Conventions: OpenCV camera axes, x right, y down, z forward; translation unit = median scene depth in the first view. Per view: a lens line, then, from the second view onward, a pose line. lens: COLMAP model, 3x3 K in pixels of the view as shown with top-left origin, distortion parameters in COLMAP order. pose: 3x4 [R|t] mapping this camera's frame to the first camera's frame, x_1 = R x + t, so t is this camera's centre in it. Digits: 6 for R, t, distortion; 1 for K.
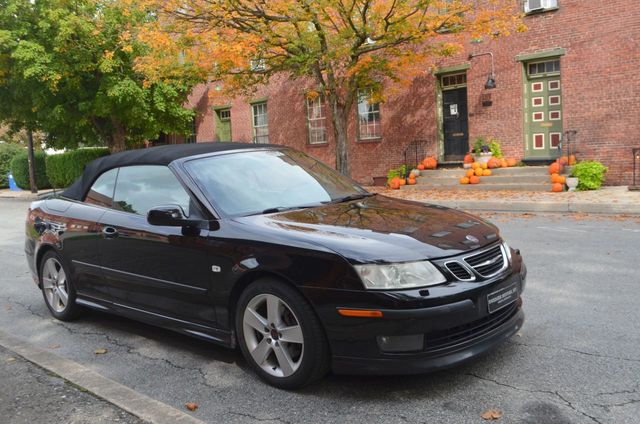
lens RADIAL K [[600.5, 0, 319.7], [0, 600.5, 219.1], [0, 0, 1]] dist [-0.074548, 0.017428]
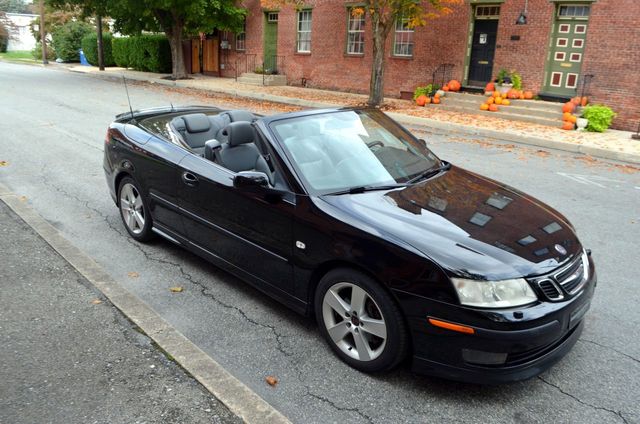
lens RADIAL K [[501.1, 0, 321.7], [0, 501.1, 223.7], [0, 0, 1]] dist [-0.084607, 0.010235]
pose [[0.994130, 0.107461, -0.012590, -0.080181], [-0.101928, 0.969208, 0.224159, -0.089367], [0.036291, -0.221560, 0.974471, 0.112832]]
